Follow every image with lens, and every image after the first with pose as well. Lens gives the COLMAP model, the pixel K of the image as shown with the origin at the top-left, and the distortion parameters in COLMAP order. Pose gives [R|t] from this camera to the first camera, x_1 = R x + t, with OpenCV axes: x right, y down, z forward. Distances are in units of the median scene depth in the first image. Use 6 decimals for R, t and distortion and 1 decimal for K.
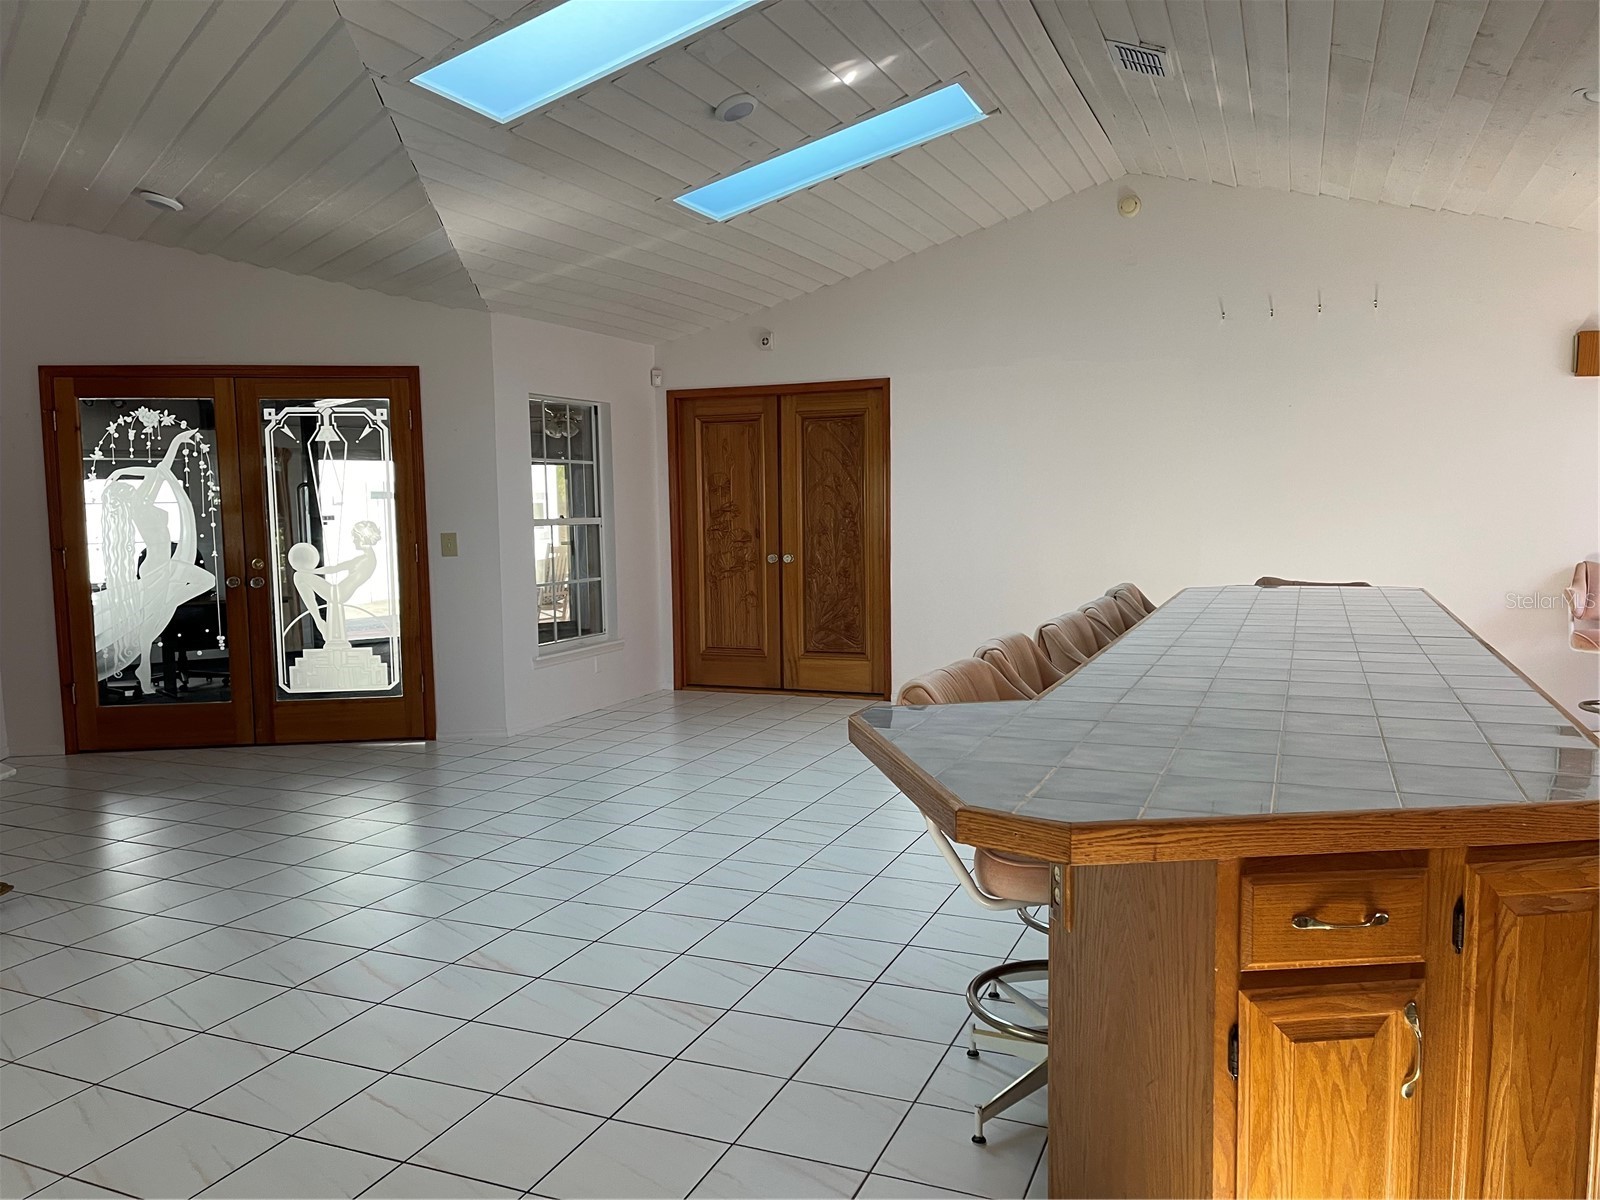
lens RADIAL K [[1204.0, 0, 787.6], [0, 1204.0, 615.0], [0, 0, 1]] dist [0.072998, -0.086392]
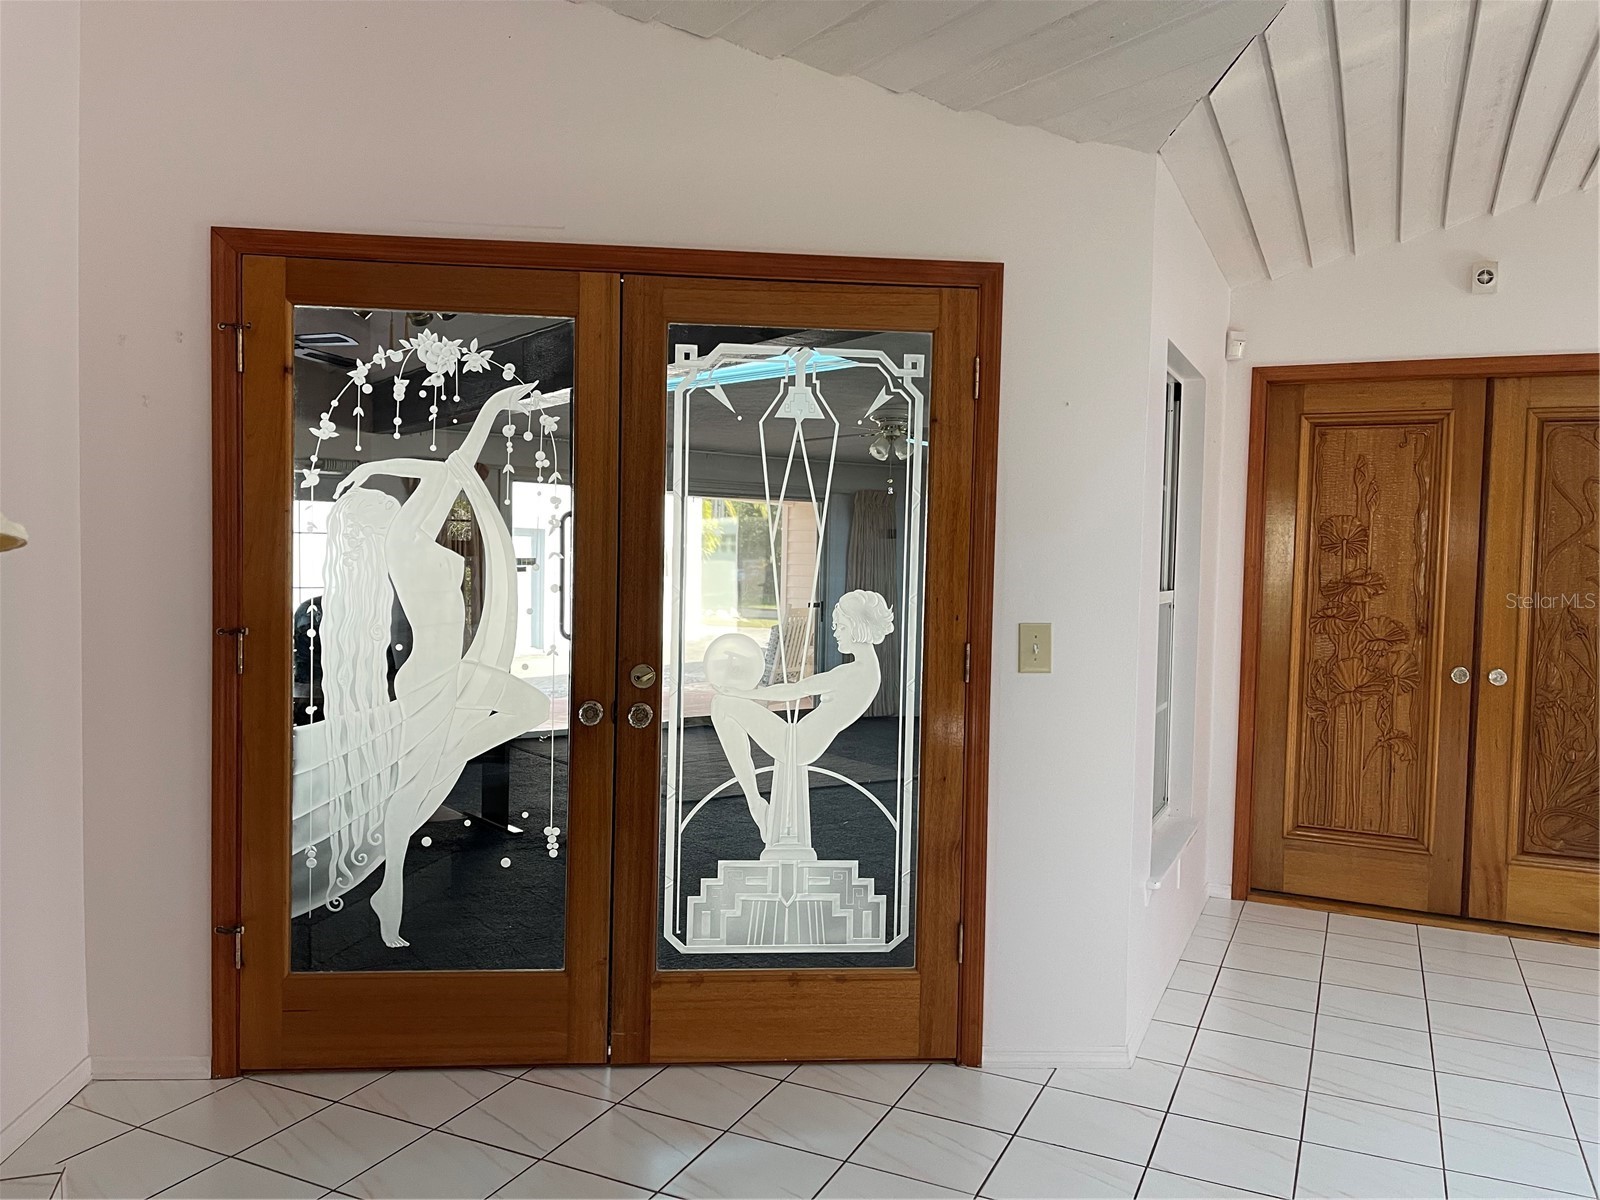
lens RADIAL K [[1204.0, 0, 789.0], [0, 1204.0, 607.7], [0, 0, 1]] dist [0.072998, -0.086392]
pose [[0.998448, 0.039972, -0.038790, -0.363325], [-0.041714, 0.998107, -0.045183, -0.049522], [0.036910, 0.046731, 0.998225, 0.542129]]
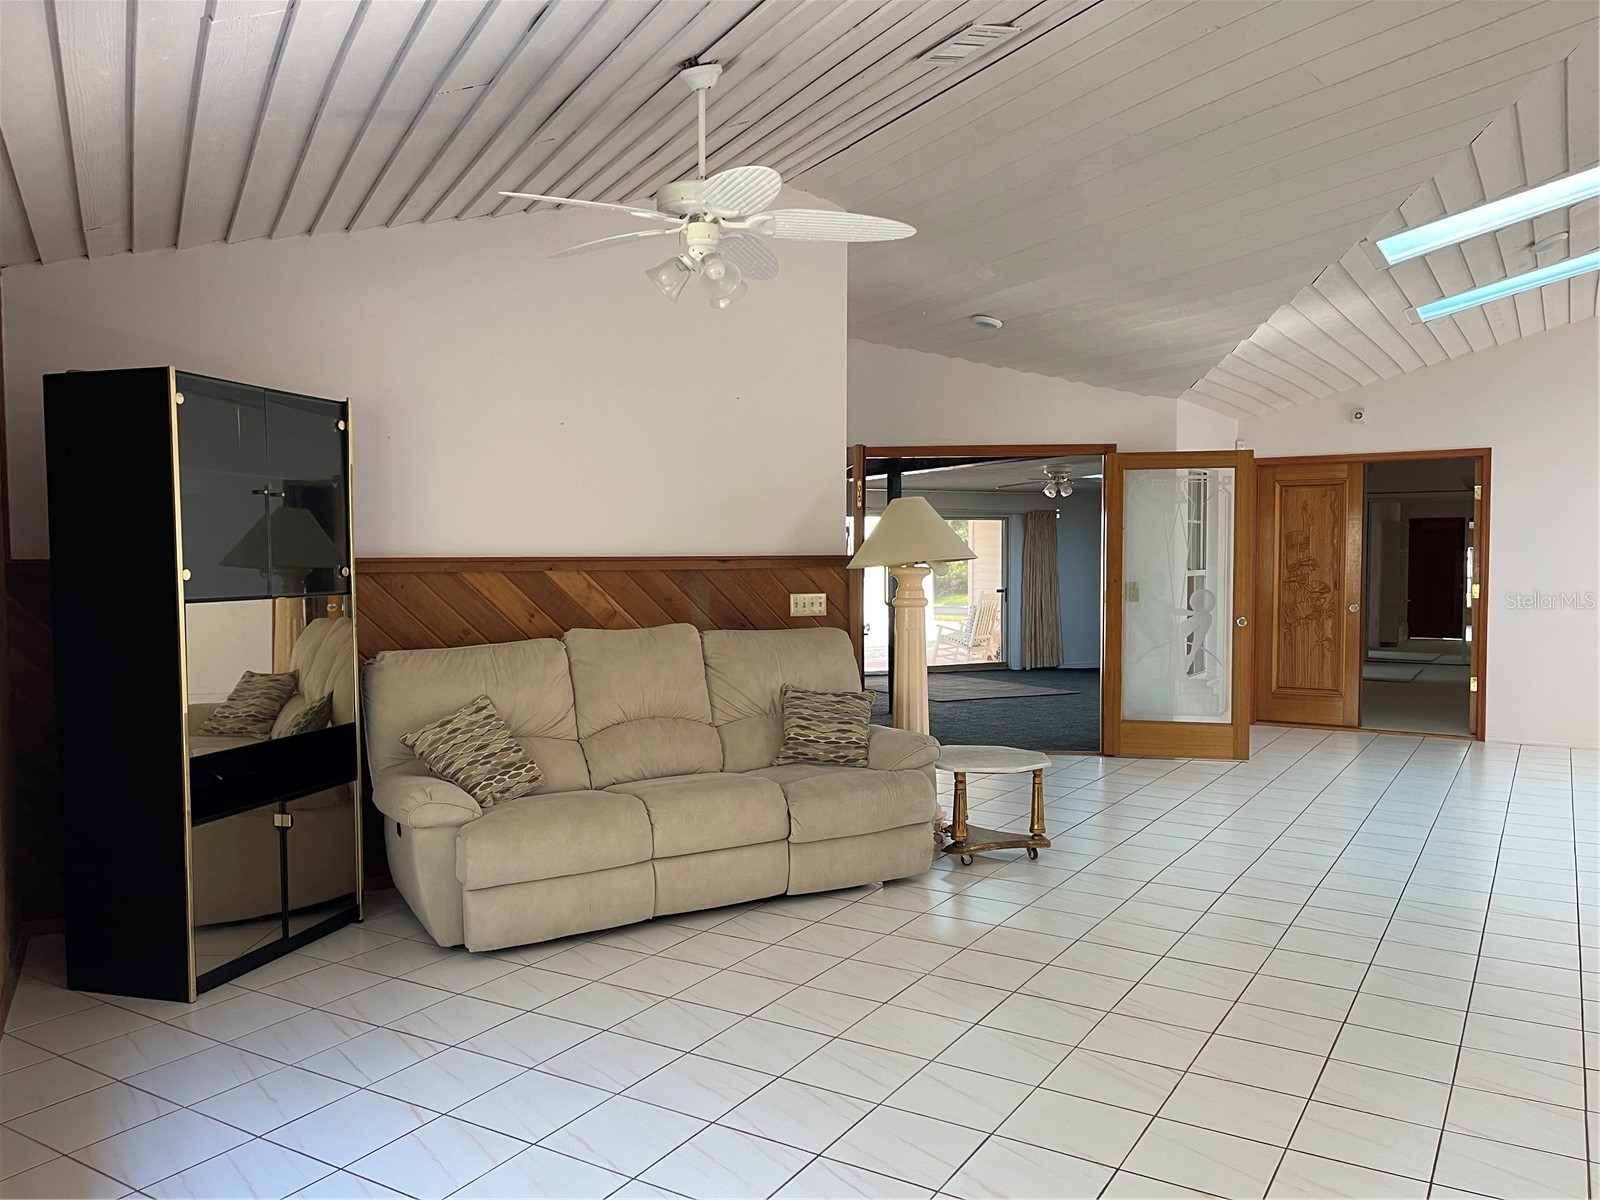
lens RADIAL K [[1204.0, 0, 788.5], [0, 1204.0, 612.9], [0, 0, 1]] dist [0.072998, -0.086392]
pose [[0.988071, 0.019876, -0.152714, -0.439909], [-0.026116, 0.998899, -0.038966, 0.018057], [0.151772, 0.042489, 0.987502, -0.231461]]
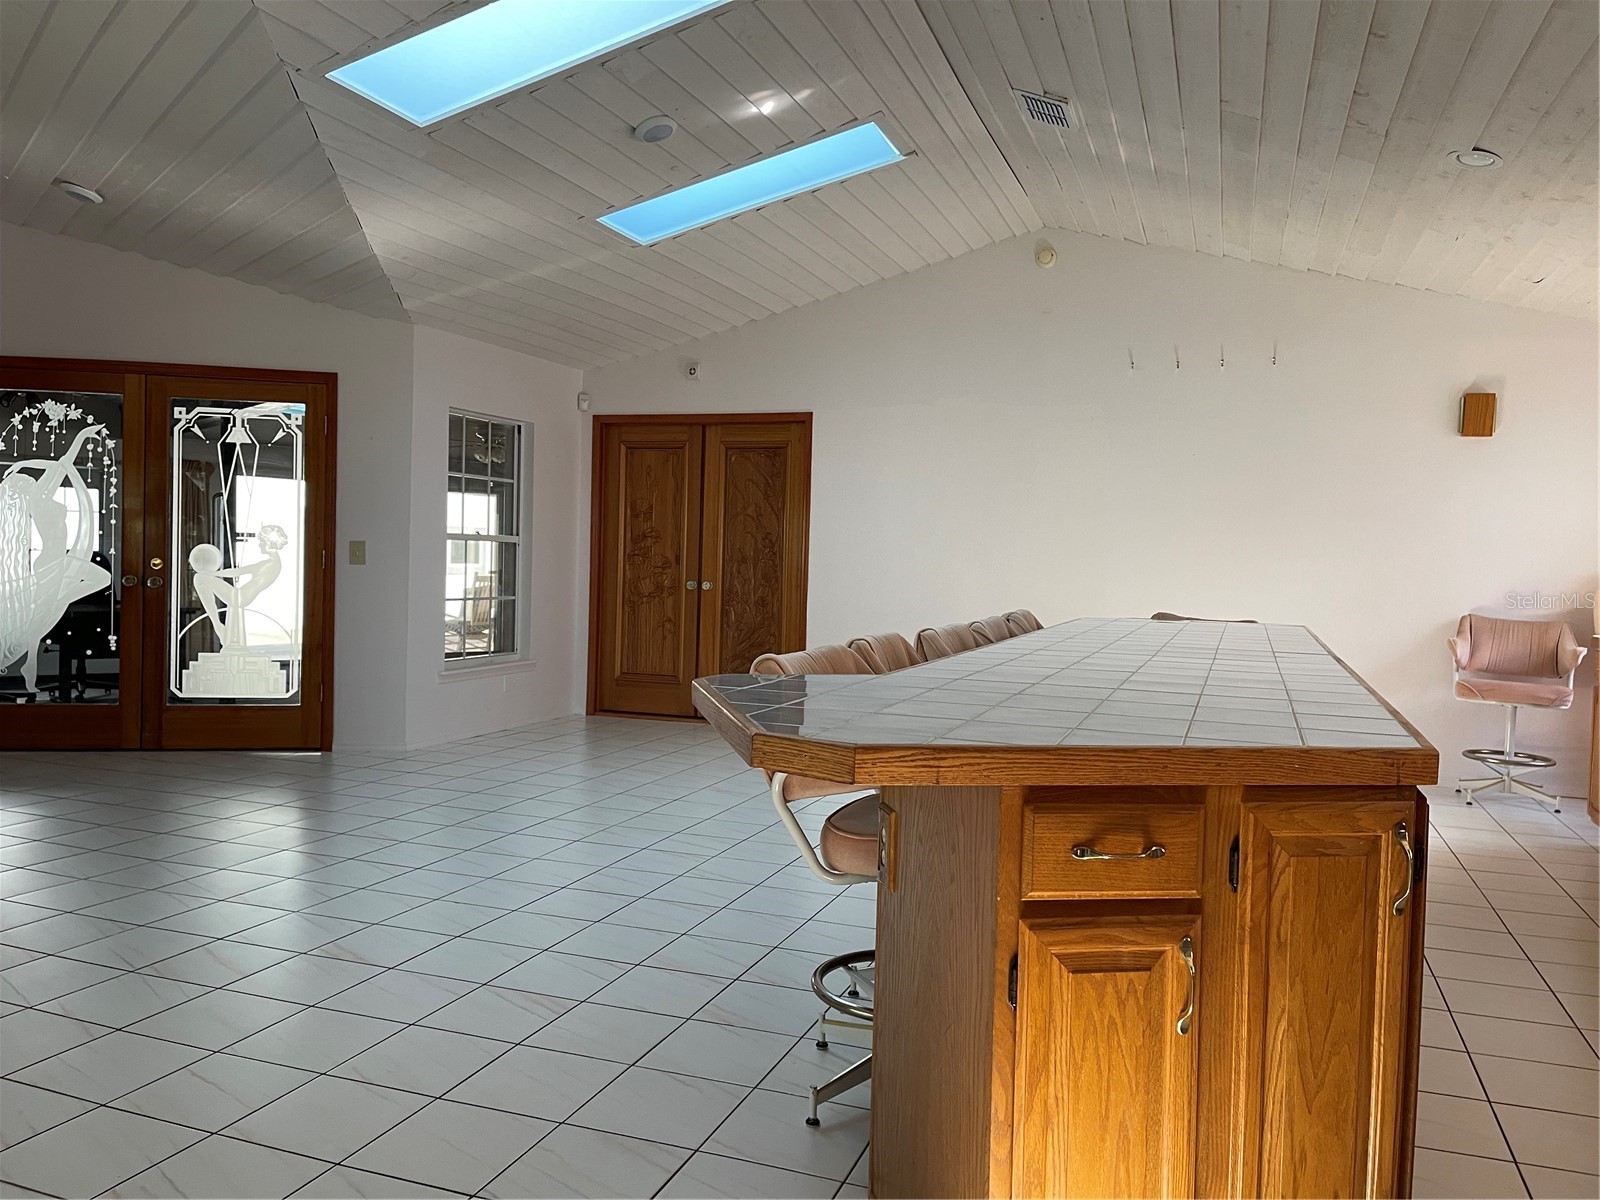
lens RADIAL K [[1204.0, 0, 790.1], [0, 1204.0, 592.0], [0, 0, 1]] dist [0.072998, -0.086392]
pose [[0.998036, 0.041087, 0.047288, 0.027809], [-0.037996, 0.997193, -0.064517, 0.024937], [-0.049806, 0.062594, 0.996796, -0.003162]]
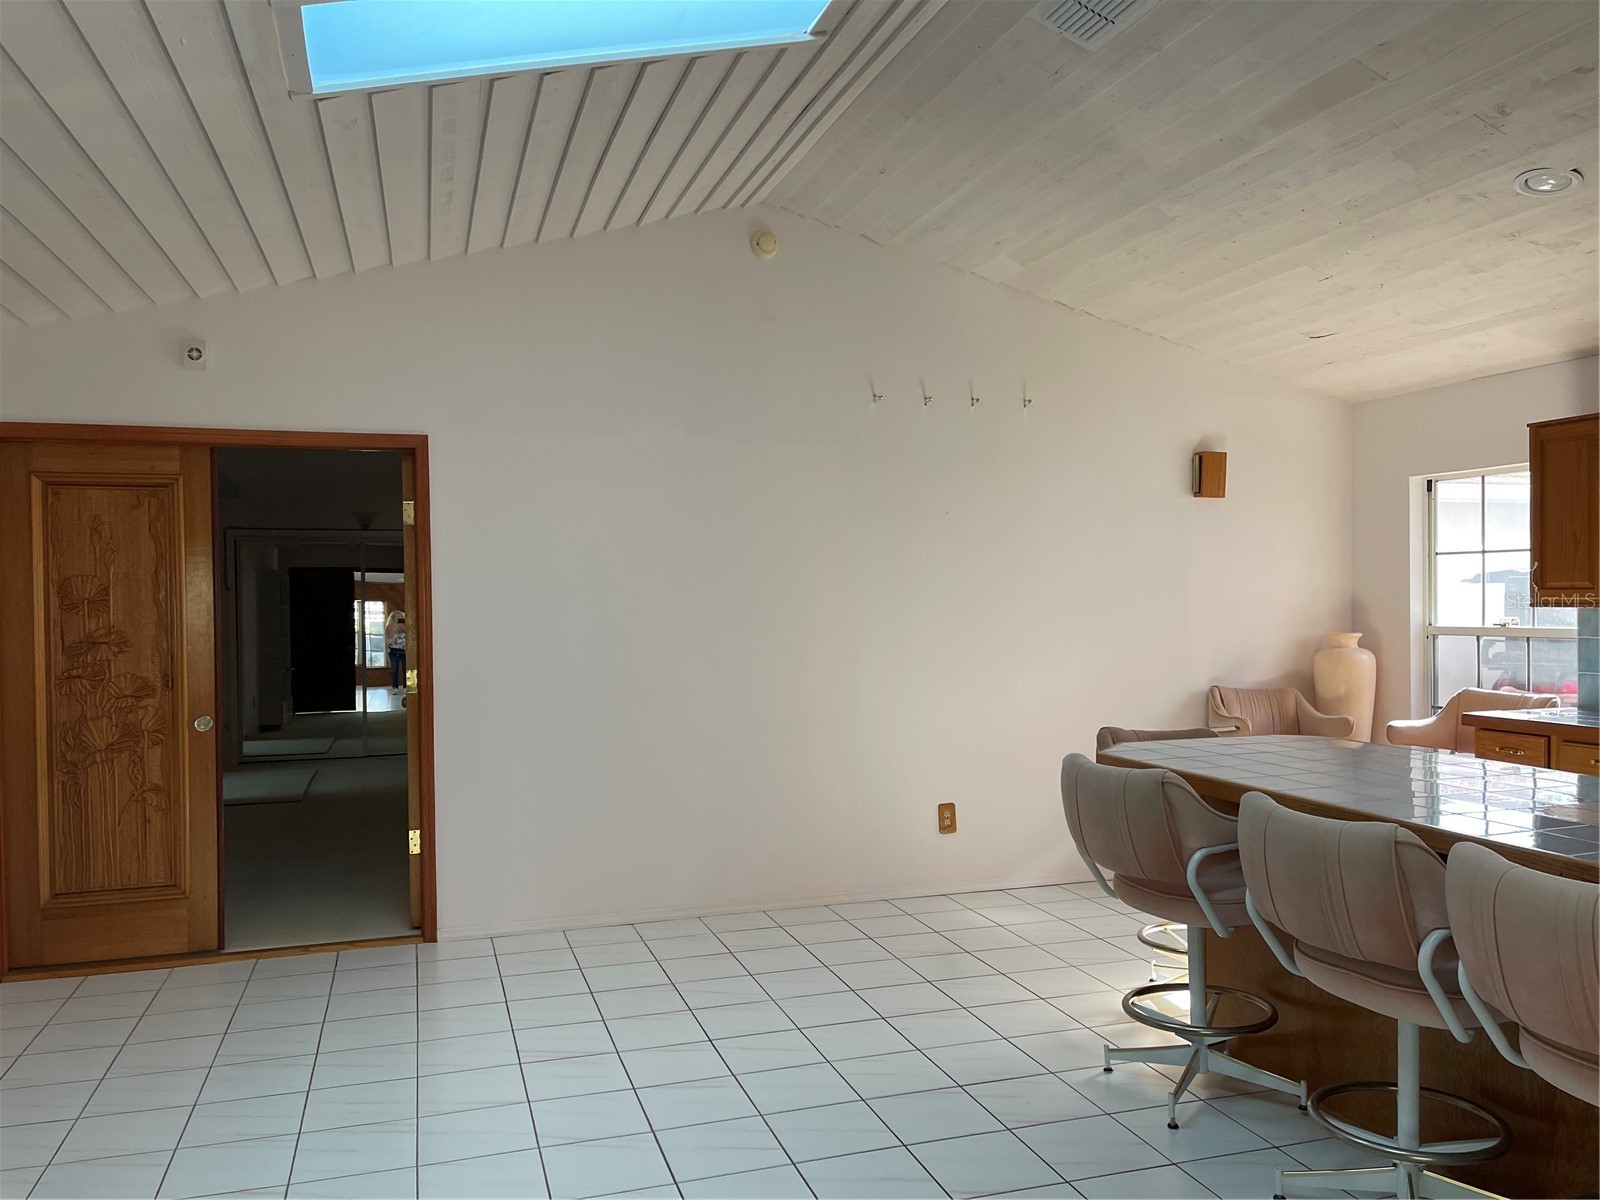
lens RADIAL K [[1204.0, 0, 791.8], [0, 1204.0, 612.8], [0, 0, 1]] dist [0.072998, -0.086392]
pose [[0.758541, -0.002546, 0.651621, -0.221577], [0.060145, 0.995997, -0.066122, -0.055044], [-0.648844, 0.089348, 0.755657, 0.456840]]
